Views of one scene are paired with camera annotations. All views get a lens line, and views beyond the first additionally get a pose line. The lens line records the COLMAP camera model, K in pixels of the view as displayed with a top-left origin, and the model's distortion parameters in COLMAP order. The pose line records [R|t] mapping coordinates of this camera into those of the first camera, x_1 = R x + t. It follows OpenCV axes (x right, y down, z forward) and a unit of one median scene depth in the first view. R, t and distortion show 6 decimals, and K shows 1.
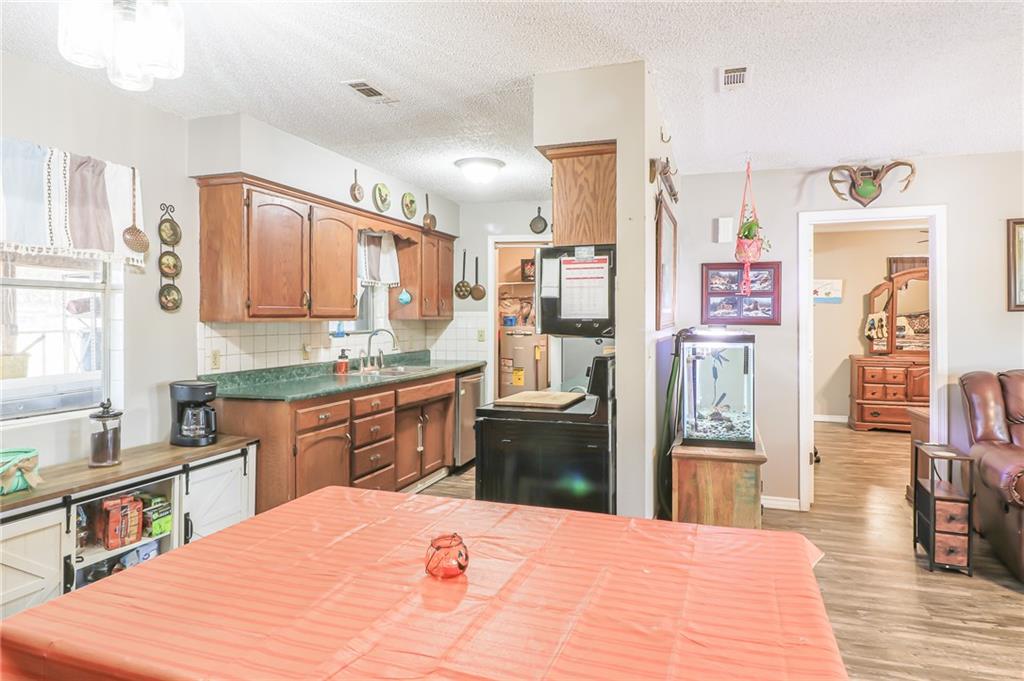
lens RADIAL K [[612.4, 0, 516.1], [0, 612.4, 320.7], [0, 0, 1]] dist [-0.014121, -0.000876]
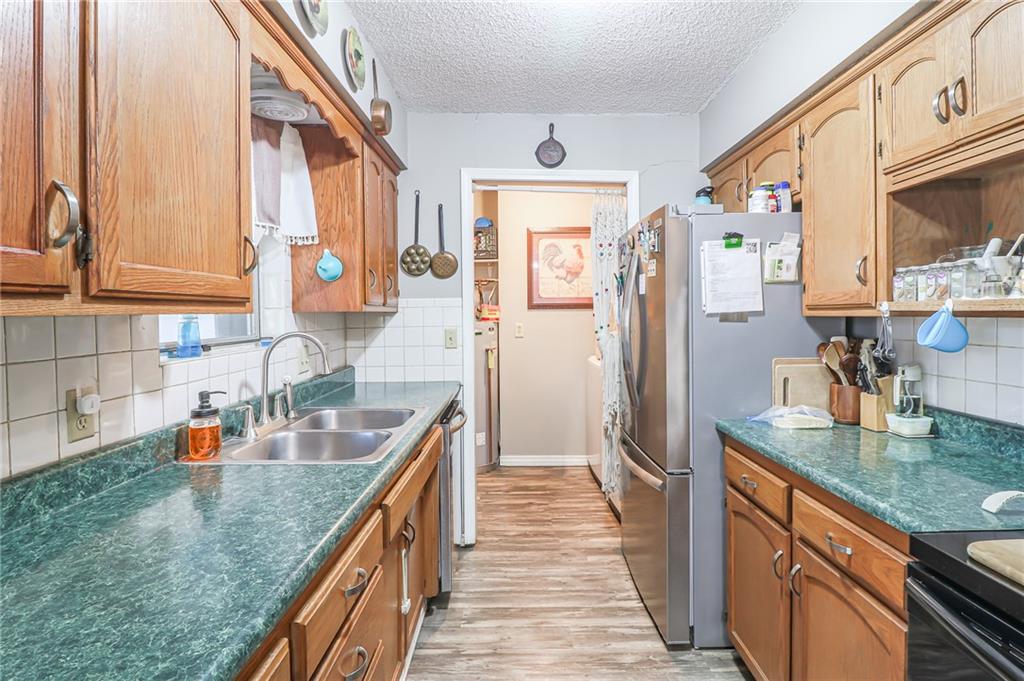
lens RADIAL K [[529.7, 0, 517.5], [0, 529.7, 323.3], [0, 0, 1]] dist [0.000082, -0.014377]
pose [[0.944103, -0.016486, 0.329238, -0.265684], [0.011213, 0.999777, 0.017906, 0.002210], [-0.329459, -0.013214, 0.944077, 0.810753]]
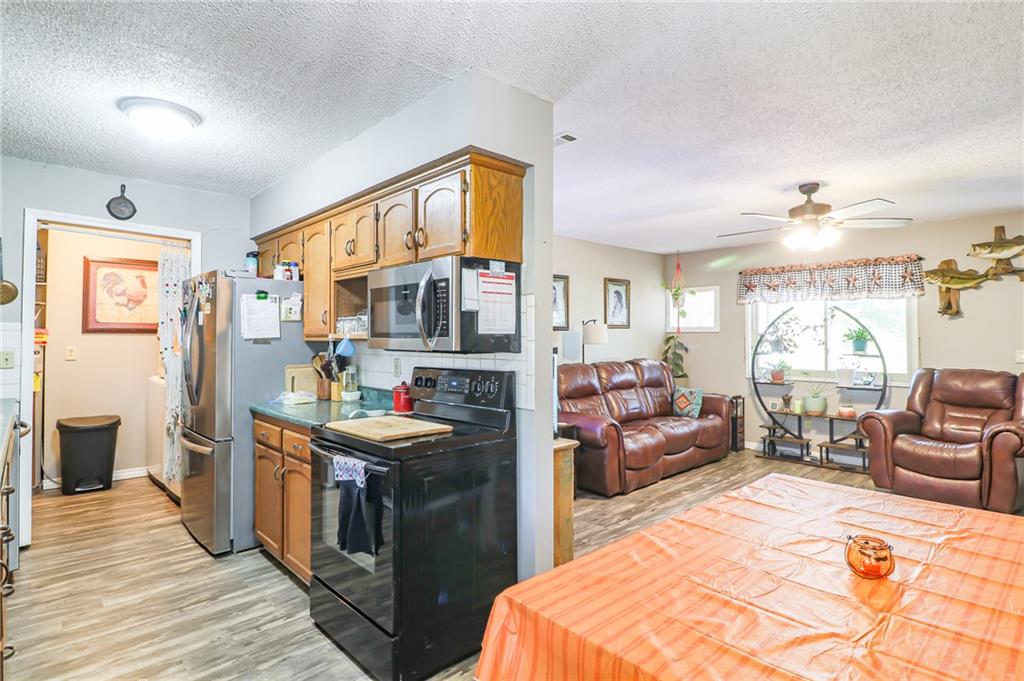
lens RADIAL K [[529.7, 0, 516.0], [0, 529.7, 325.4], [0, 0, 1]] dist [0.000082, -0.014377]
pose [[0.464950, 0.018981, 0.885133, -0.479873], [0.000523, 0.999764, -0.021714, 0.001133], [-0.885337, 0.010558, 0.464830, 0.437702]]
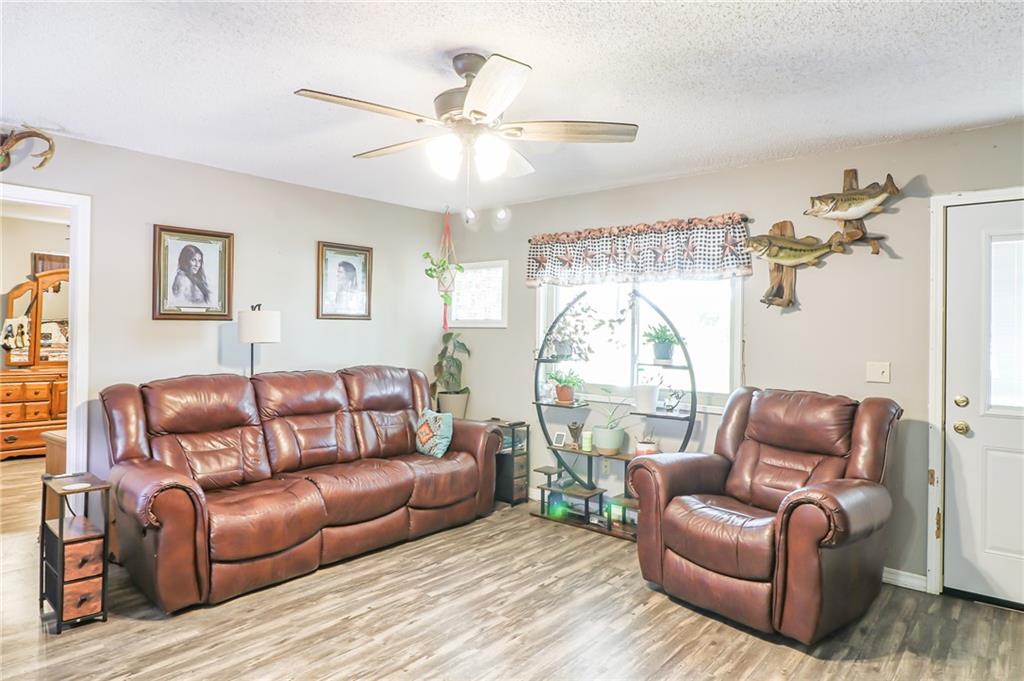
lens RADIAL K [[612.4, 0, 517.5], [0, 612.4, 331.7], [0, 0, 1]] dist [-0.014121, -0.000876]
pose [[0.361056, 0.008863, 0.932502, 0.127721], [-0.015343, 0.999876, -0.003563, -0.001485], [-0.932418, -0.013021, 0.361147, 0.118197]]
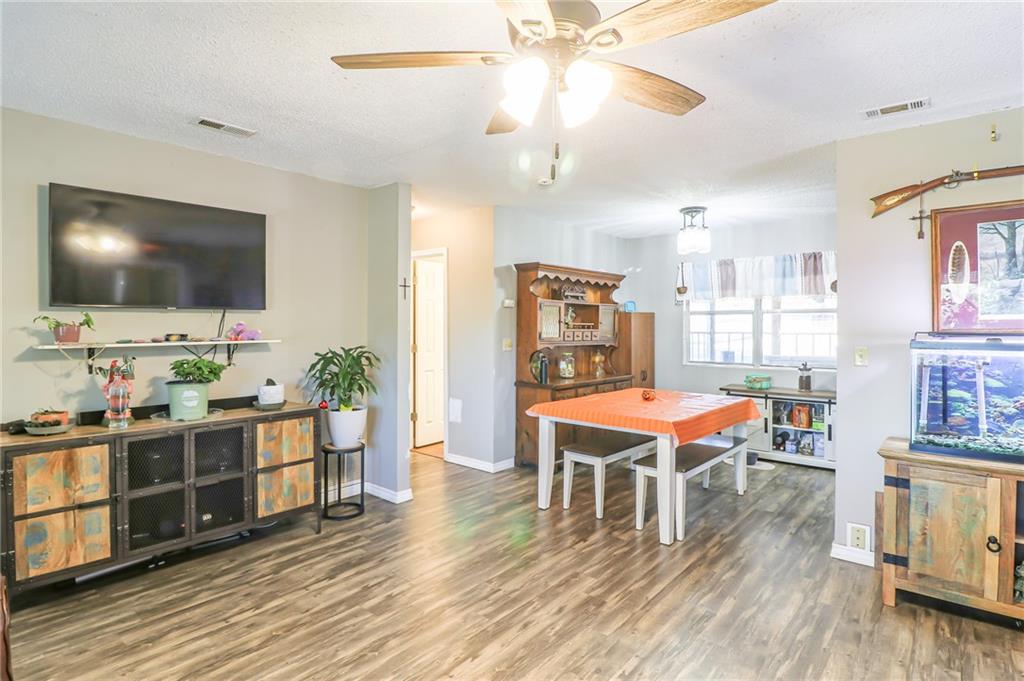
lens RADIAL K [[529.7, 0, 521.3], [0, 529.7, 335.5], [0, 0, 1]] dist [0.000082, -0.014377]
pose [[-0.351951, 0.015986, -0.935882, 1.133074], [-0.004382, 0.999815, 0.018726, -0.000262], [0.936008, 0.010692, -0.351816, 0.536278]]
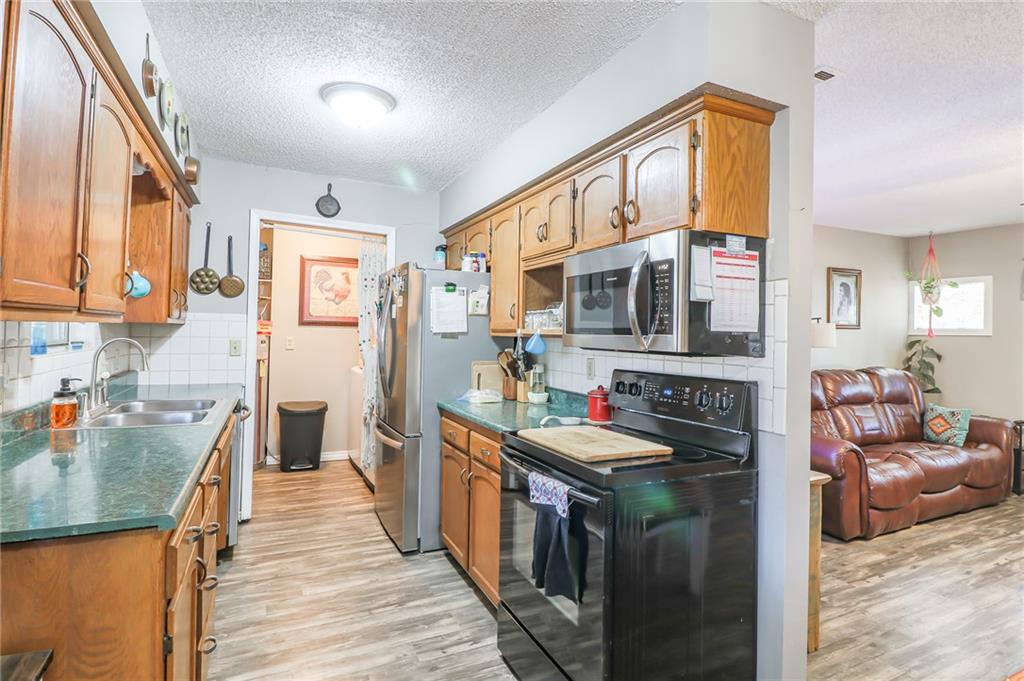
lens RADIAL K [[529.7, 0, 513.8], [0, 529.7, 325.5], [0, 0, 1]] dist [0.000082, -0.014377]
pose [[0.718895, 0.024426, 0.694689, -0.407454], [-0.018965, 0.999700, -0.015525, 0.003373], [-0.694860, -0.002014, 0.719142, 0.548006]]
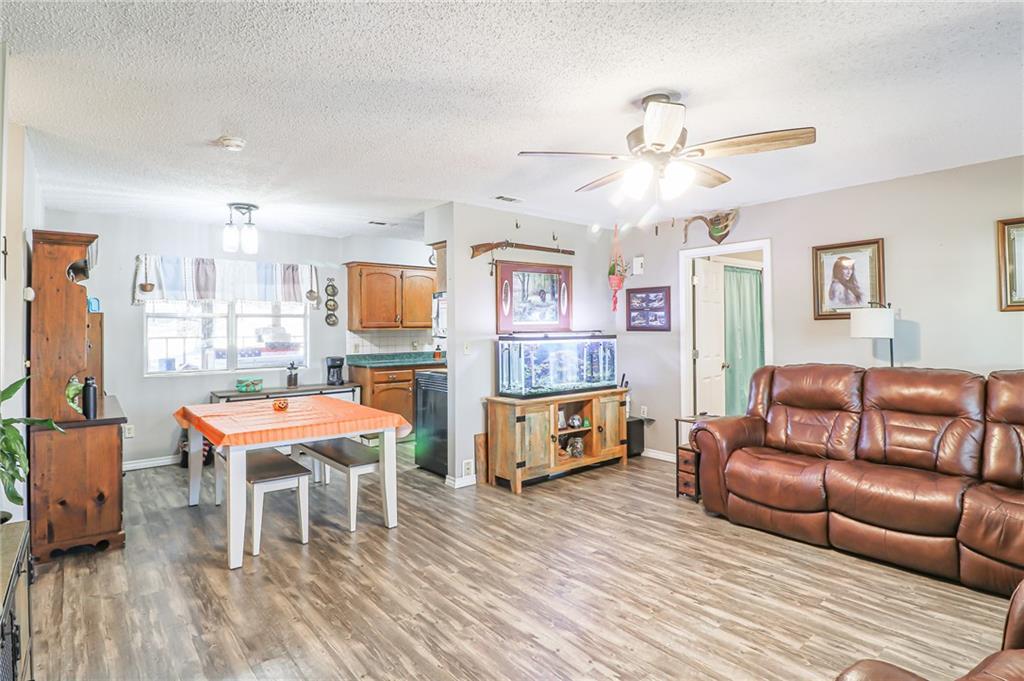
lens RADIAL K [[529.7, 0, 513.6], [0, 529.7, 321.6], [0, 0, 1]] dist [0.000082, -0.014377]
pose [[0.855191, -0.012081, -0.518172, 0.919016], [0.005997, 0.999892, -0.013415, -0.000365], [0.518278, 0.008365, 0.855171, -0.286227]]
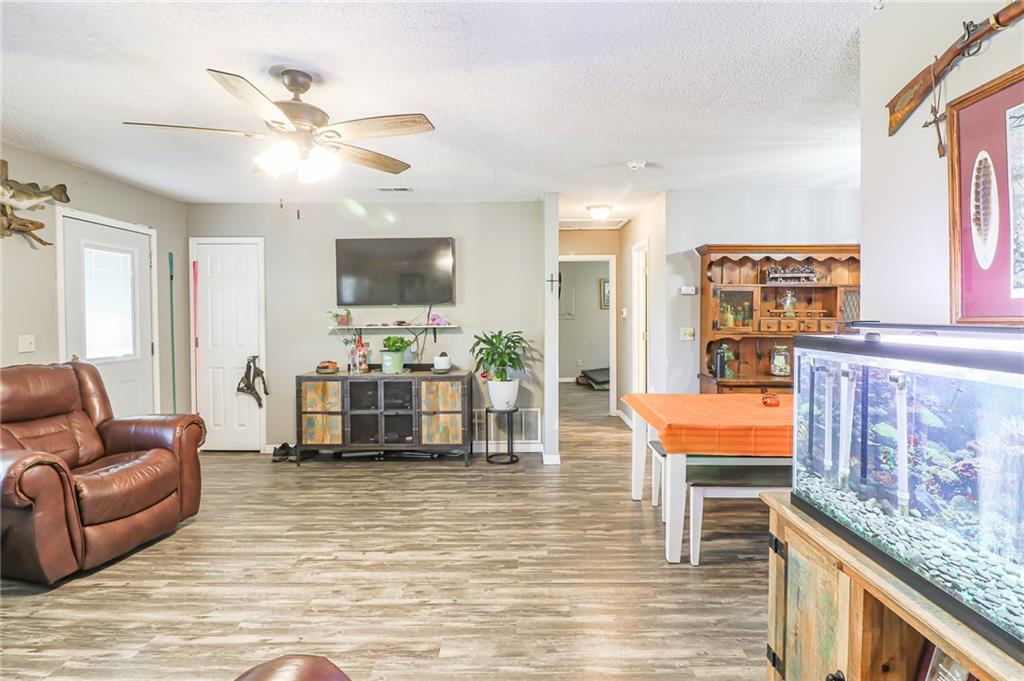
lens RADIAL K [[529.7, 0, 517.6], [0, 529.7, 336.8], [0, 0, 1]] dist [0.000082, -0.014377]
pose [[-0.948248, 0.017409, -0.317054, 0.666545], [0.003644, 0.999027, 0.043958, -0.002467], [0.317511, 0.040528, -0.947388, 1.125792]]
